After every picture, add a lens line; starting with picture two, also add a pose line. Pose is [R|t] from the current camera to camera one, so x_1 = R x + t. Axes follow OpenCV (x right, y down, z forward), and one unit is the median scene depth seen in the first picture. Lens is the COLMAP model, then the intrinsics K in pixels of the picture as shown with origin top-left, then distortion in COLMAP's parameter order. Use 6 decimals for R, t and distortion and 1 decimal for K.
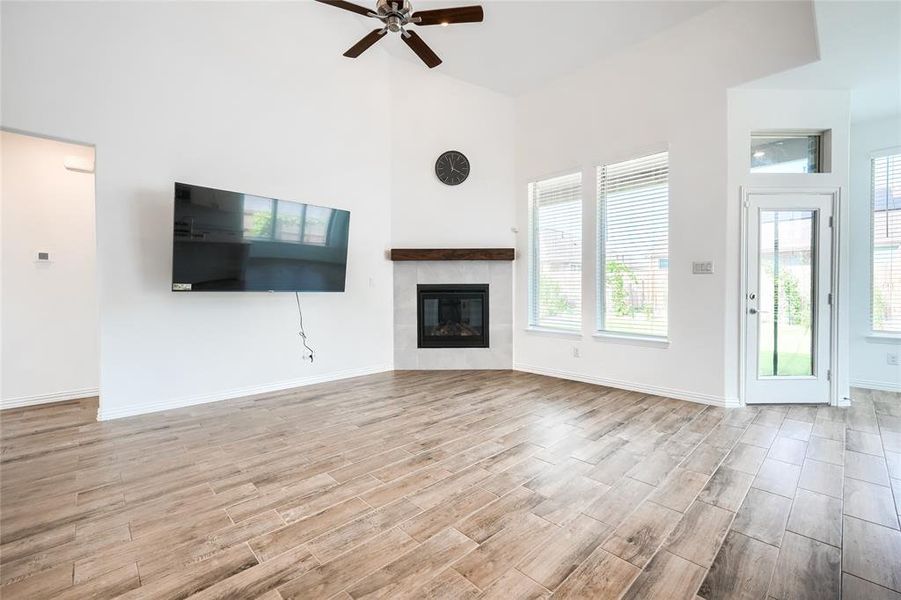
lens RADIAL K [[384.6, 0, 451.7], [0, 384.6, 292.8], [0, 0, 1]] dist [-0.010122, 0.005579]
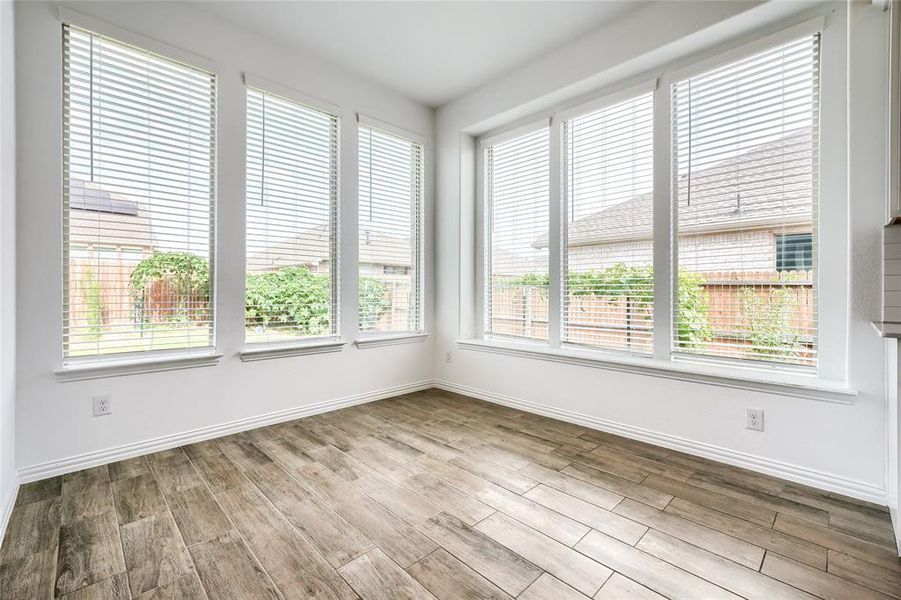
lens RADIAL K [[384.6, 0, 444.8], [0, 384.6, 293.1], [0, 0, 1]] dist [-0.010122, 0.005579]
pose [[0.004581, 0.002224, 0.999987, 0.707770], [0.008107, 0.999965, -0.002261, 0.020082], [-0.999957, 0.008117, 0.004563, 0.591289]]
